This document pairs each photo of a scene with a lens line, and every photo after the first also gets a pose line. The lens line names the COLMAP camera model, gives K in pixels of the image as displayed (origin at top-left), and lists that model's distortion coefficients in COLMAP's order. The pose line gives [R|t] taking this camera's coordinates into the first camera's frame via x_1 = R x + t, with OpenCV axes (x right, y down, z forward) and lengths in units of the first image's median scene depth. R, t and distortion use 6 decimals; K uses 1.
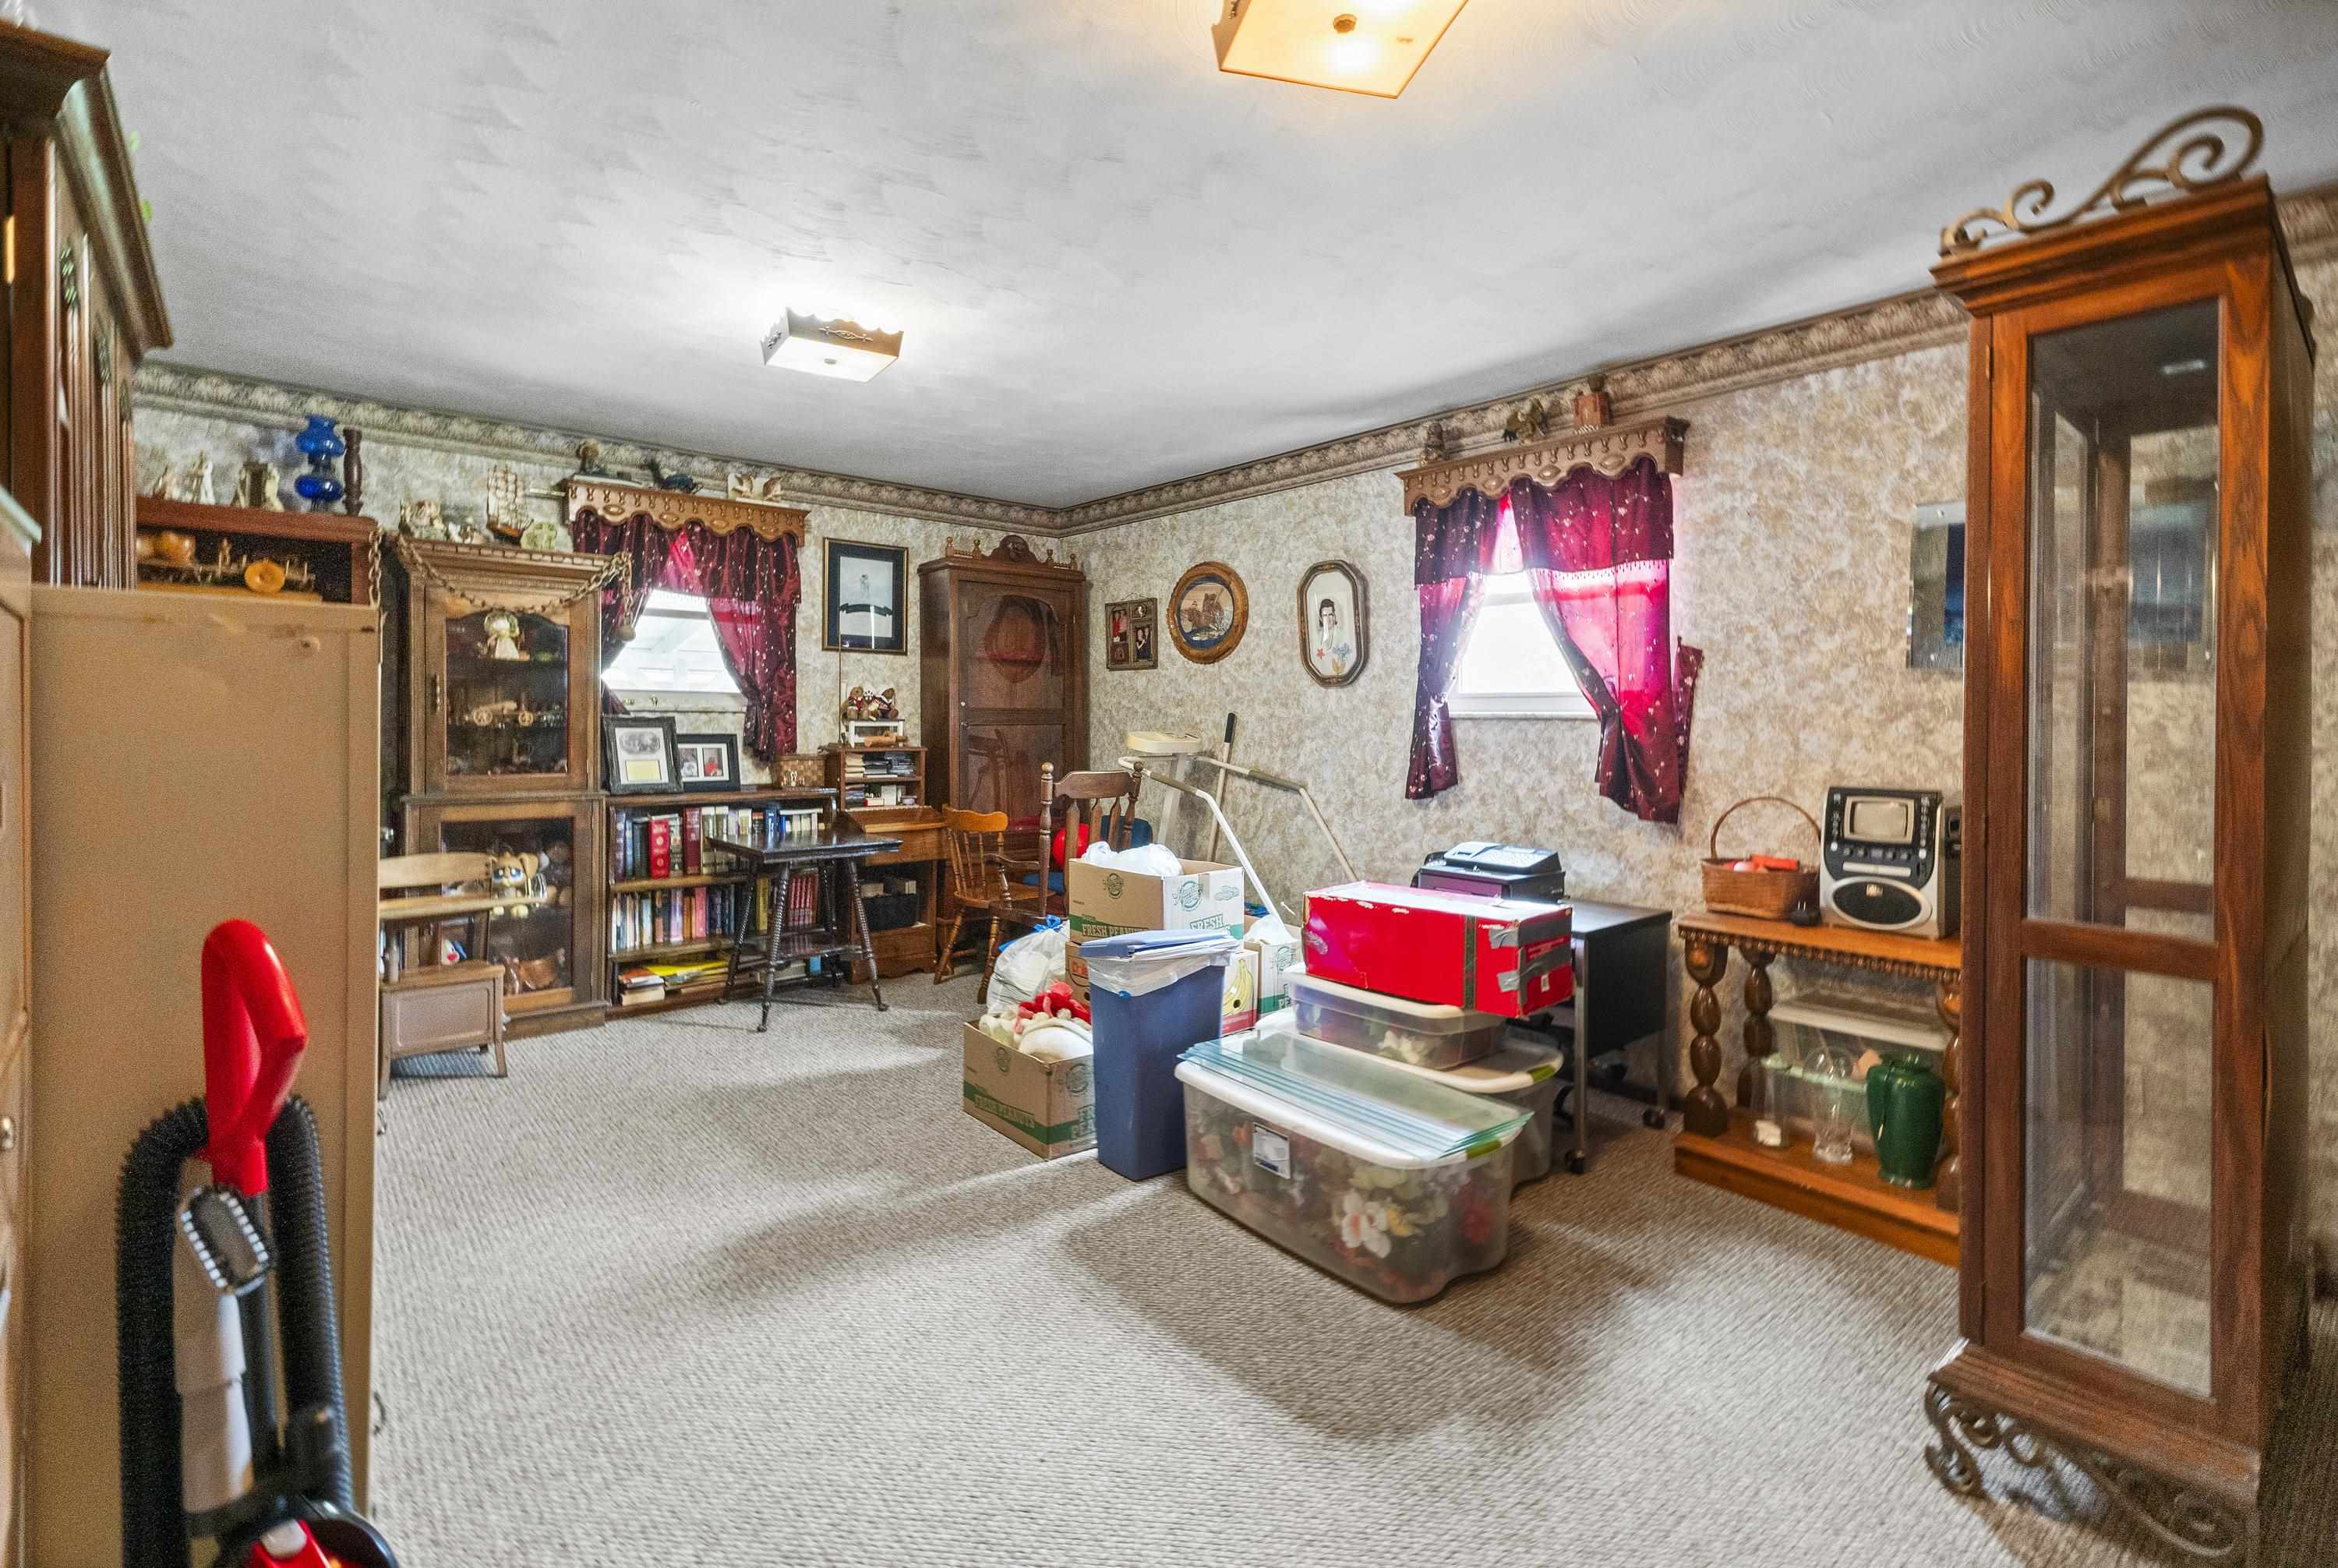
lens RADIAL K [[1039.1, 0, 1169.1], [0, 1039.1, 729.9], [0, 0, 1]] dist [0.005442, 0.000160]
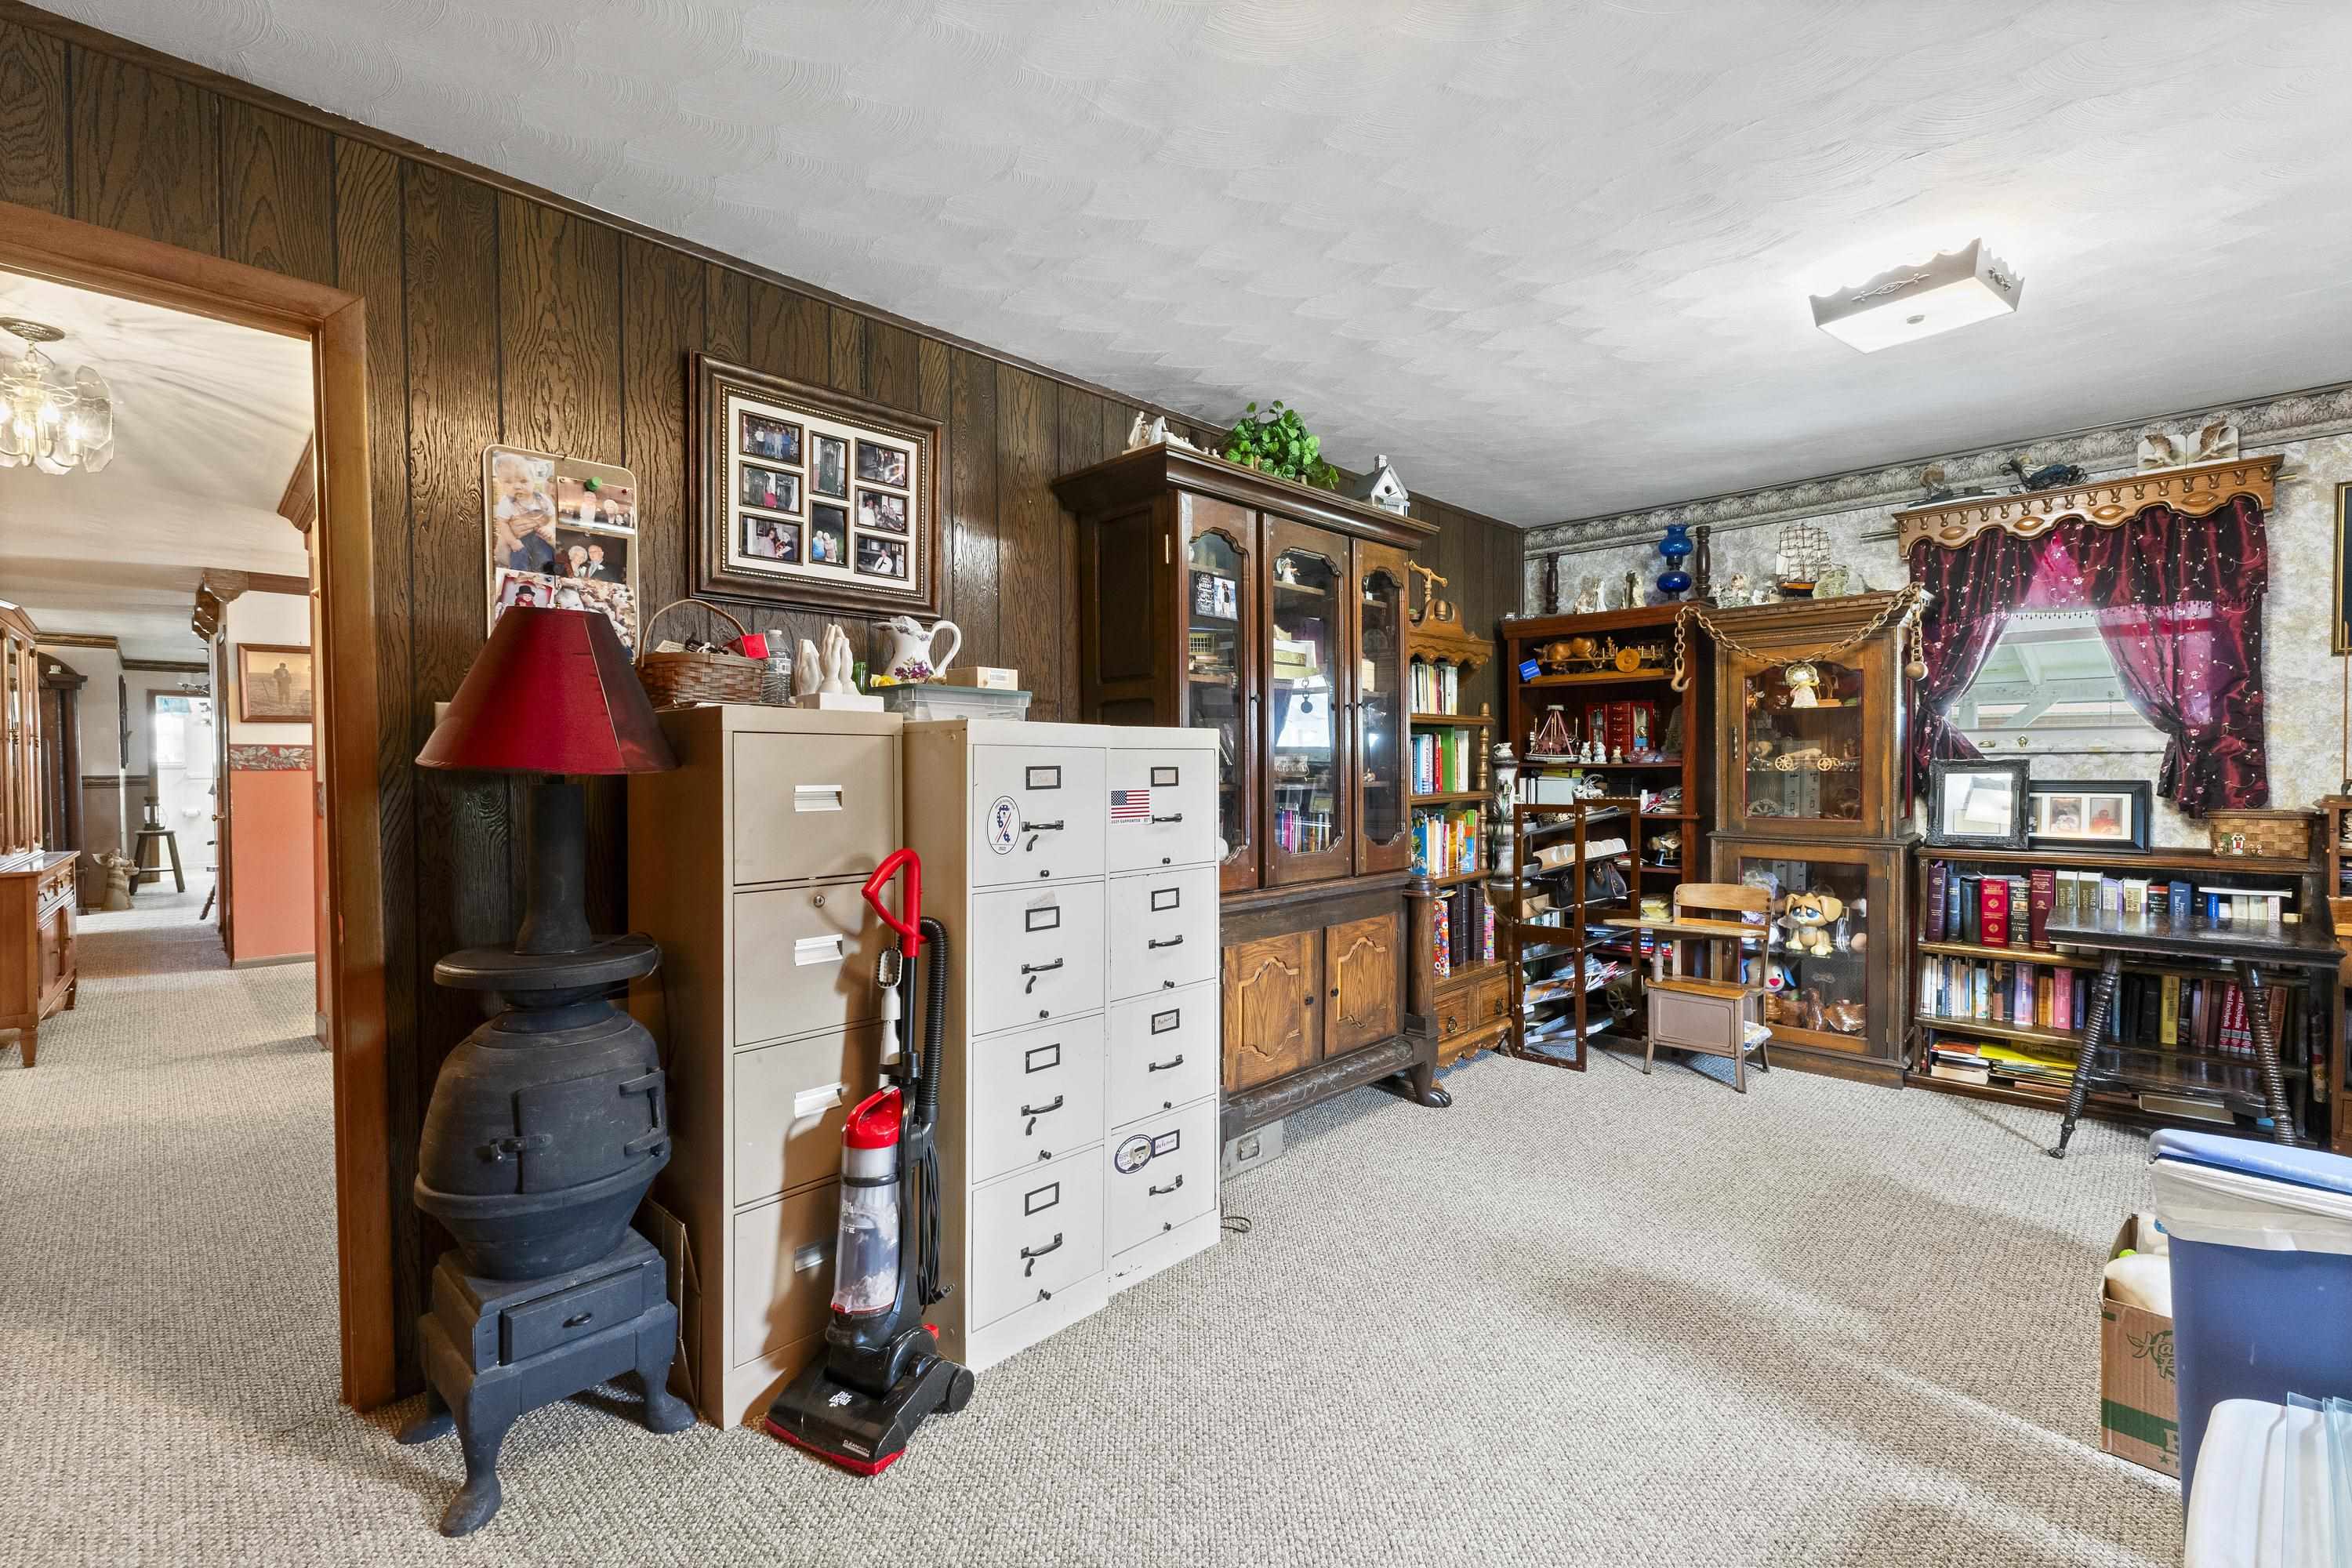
lens RADIAL K [[1021.9, 0, 1192.5], [0, 1021.9, 788.9], [0, 0, 1]] dist [0.001685, 0.000389]
pose [[0.096208, 0.010399, -0.995307, 0.292681], [-0.000014, 0.999945, 0.010446, 0.002453], [0.995361, -0.000992, 0.096203, 0.254509]]
